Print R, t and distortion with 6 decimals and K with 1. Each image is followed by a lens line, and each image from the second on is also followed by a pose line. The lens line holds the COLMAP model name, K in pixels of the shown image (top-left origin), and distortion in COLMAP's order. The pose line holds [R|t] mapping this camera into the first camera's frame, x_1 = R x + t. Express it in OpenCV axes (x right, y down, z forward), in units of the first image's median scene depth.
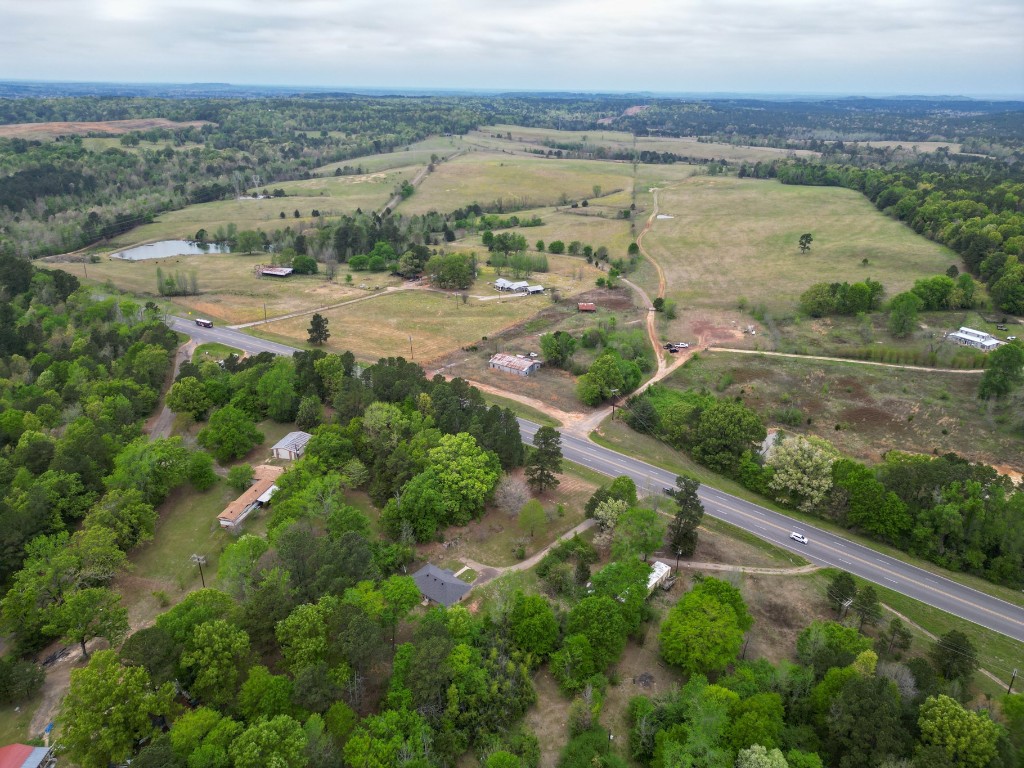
lens RADIAL K [[717.8, 0, 514.8], [0, 717.8, 384.3], [0, 0, 1]] dist [0.067244, -0.066254]
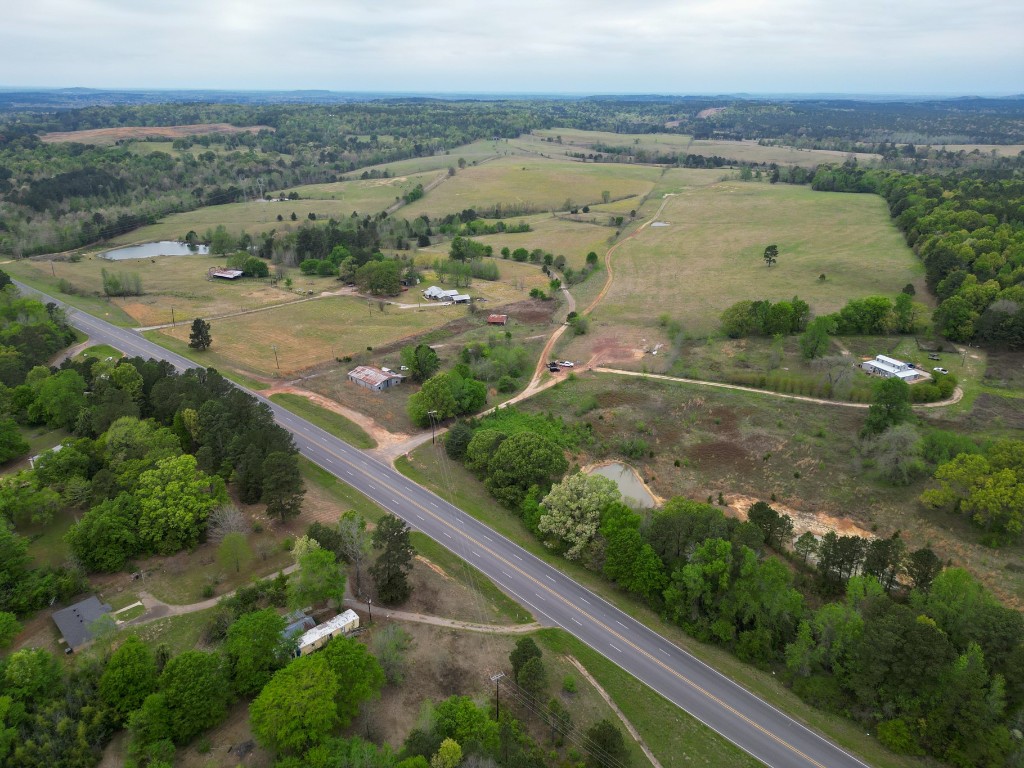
lens RADIAL K [[717.8, 0, 514.8], [0, 717.8, 384.3], [0, 0, 1]] dist [0.067244, -0.066254]
pose [[0.992330, 0.038414, -0.117494, 0.186168], [-0.038925, 0.999240, -0.002053, -0.015762], [0.117326, 0.006610, 0.993071, 0.045863]]
